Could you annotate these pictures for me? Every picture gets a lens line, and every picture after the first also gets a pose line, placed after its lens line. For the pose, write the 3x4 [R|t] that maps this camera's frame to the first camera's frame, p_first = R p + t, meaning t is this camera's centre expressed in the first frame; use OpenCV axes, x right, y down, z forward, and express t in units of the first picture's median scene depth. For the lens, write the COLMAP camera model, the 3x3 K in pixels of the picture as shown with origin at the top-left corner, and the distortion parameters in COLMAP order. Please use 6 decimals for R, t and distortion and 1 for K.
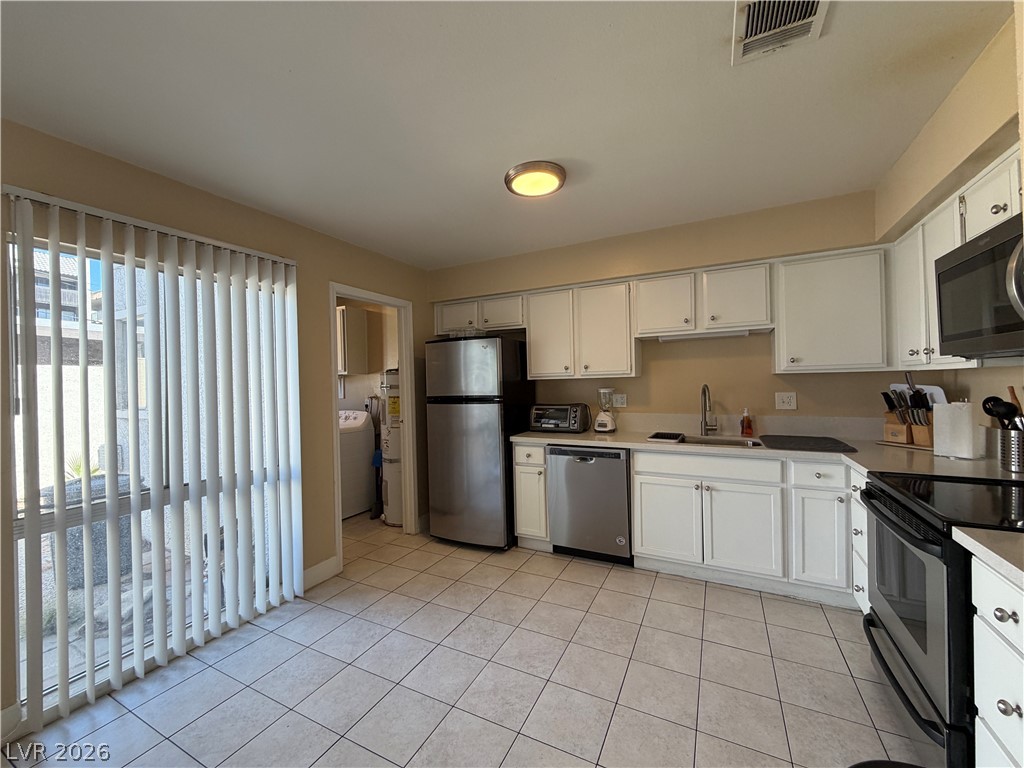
lens RADIAL K [[409.7, 0, 512.3], [0, 409.7, 384.1], [0, 0, 1]] dist [0.004472, 0.000885]
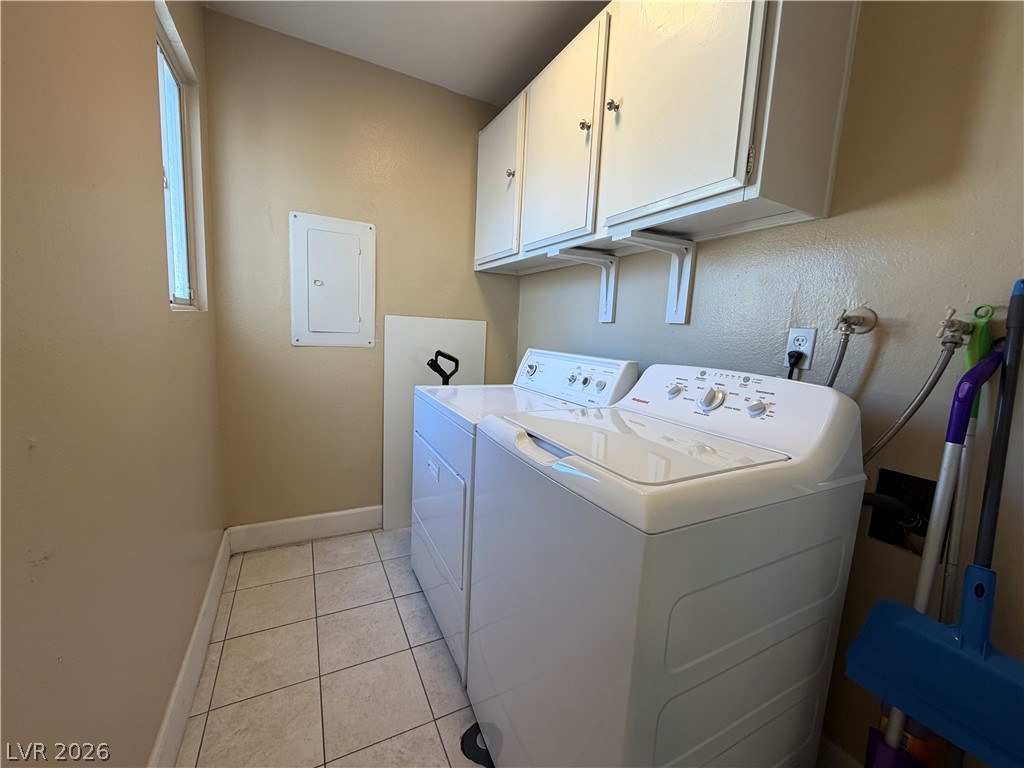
lens RADIAL K [[409.7, 0, 510.4], [0, 409.7, 379.1], [0, 0, 1]] dist [0.004472, 0.000885]
pose [[0.812190, 0.139610, -0.566442, -0.365365], [-0.071066, 0.987389, 0.141463, 0.044594], [0.579048, -0.074640, 0.811869, 0.734682]]
